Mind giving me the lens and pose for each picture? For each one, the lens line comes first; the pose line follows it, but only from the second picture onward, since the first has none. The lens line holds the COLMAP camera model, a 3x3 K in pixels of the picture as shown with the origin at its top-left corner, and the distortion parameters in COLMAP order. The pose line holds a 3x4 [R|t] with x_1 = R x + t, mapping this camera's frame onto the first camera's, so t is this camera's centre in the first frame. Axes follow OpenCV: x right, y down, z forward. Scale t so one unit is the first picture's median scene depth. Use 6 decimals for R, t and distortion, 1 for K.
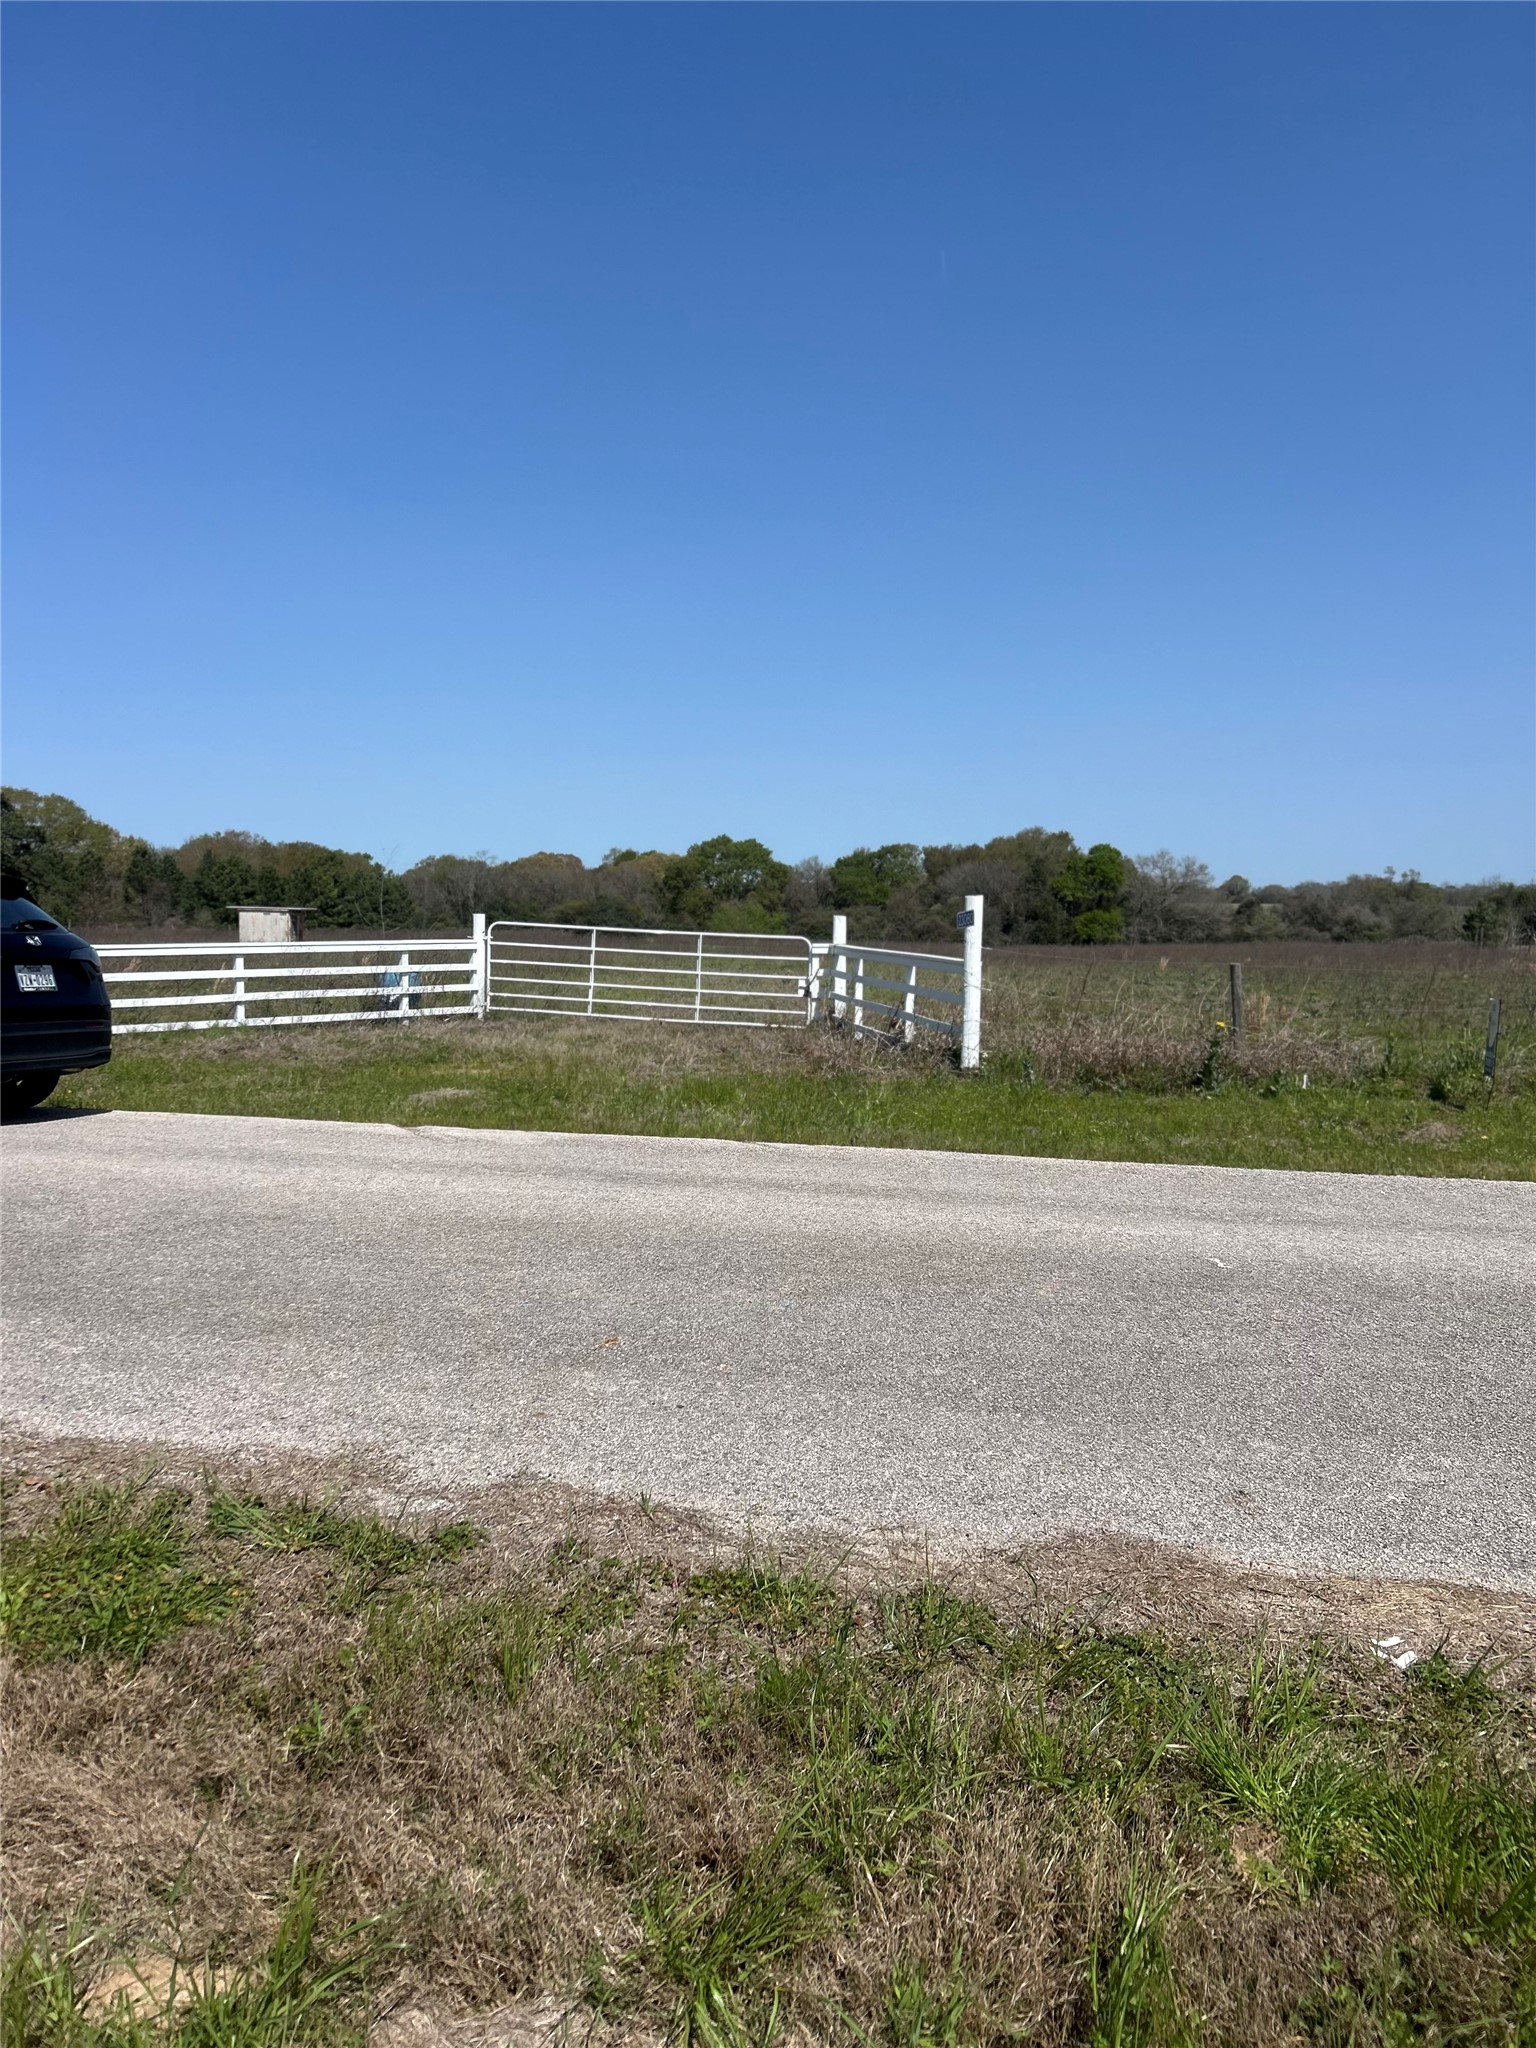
lens RADIAL K [[1547.2, 0, 729.9], [0, 1547.2, 1037.3], [0, 0, 1]] dist [0.168181, -0.492806]
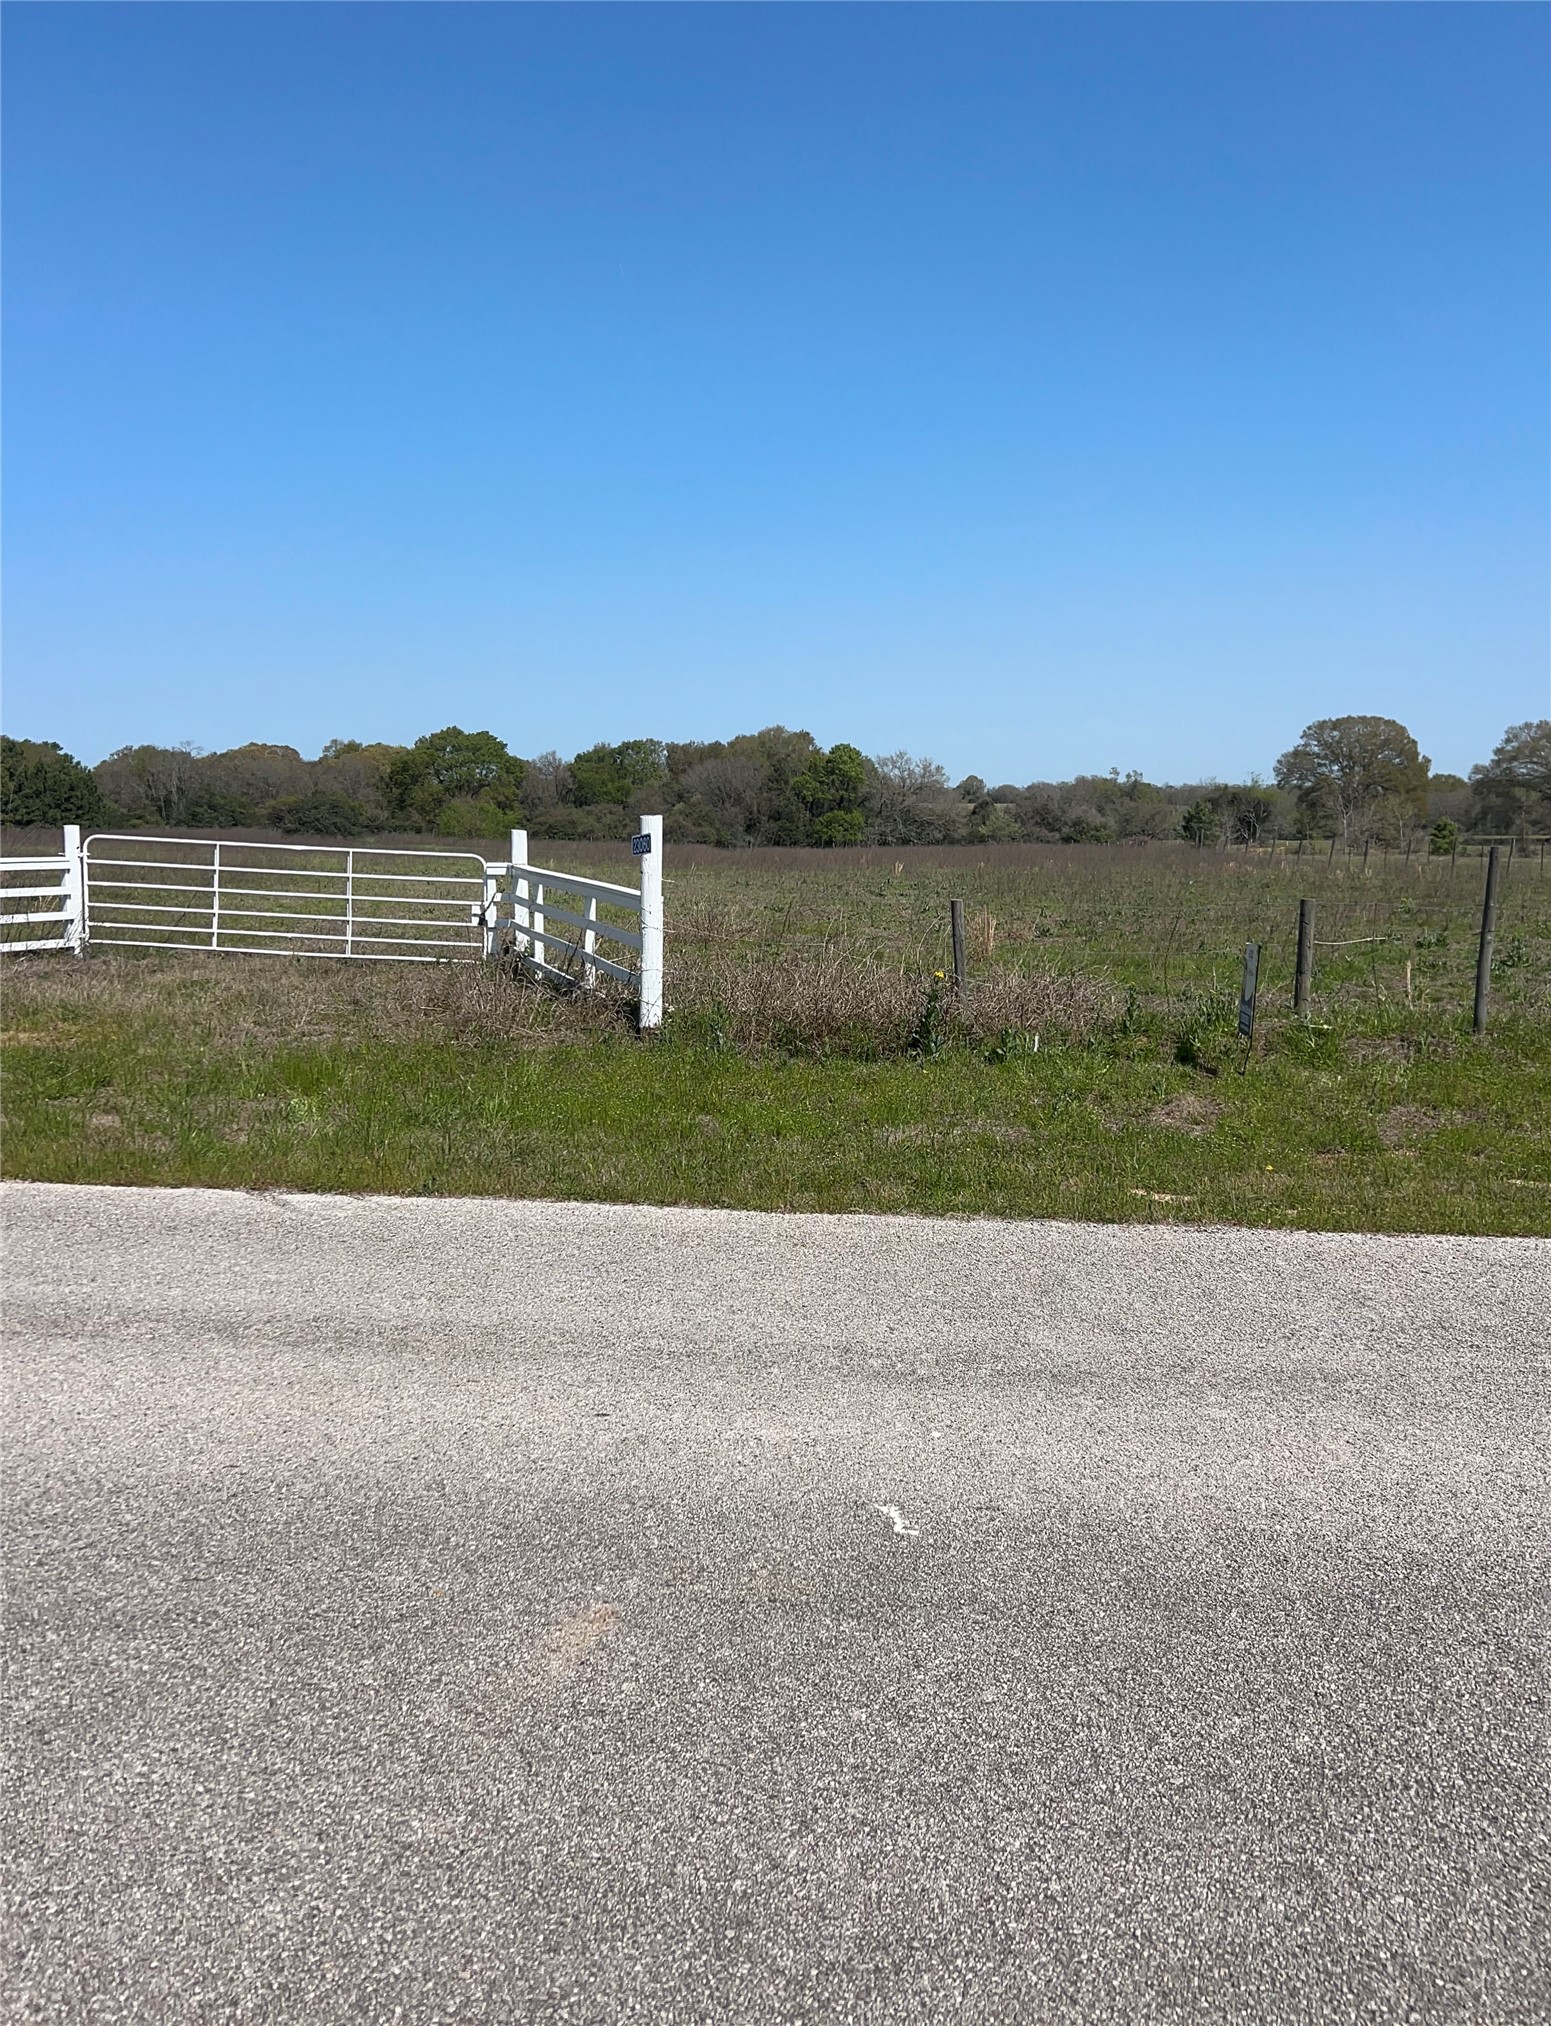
lens RADIAL K [[1583.4, 0, 757.7], [0, 1583.4, 1034.6], [0, 0, 1]] dist [0.074391, -0.108002]
pose [[0.984079, -0.022498, 0.176304, 0.041095], [0.011826, 0.998046, 0.061353, -0.017328], [-0.177340, -0.058291, 0.982422, 0.112431]]
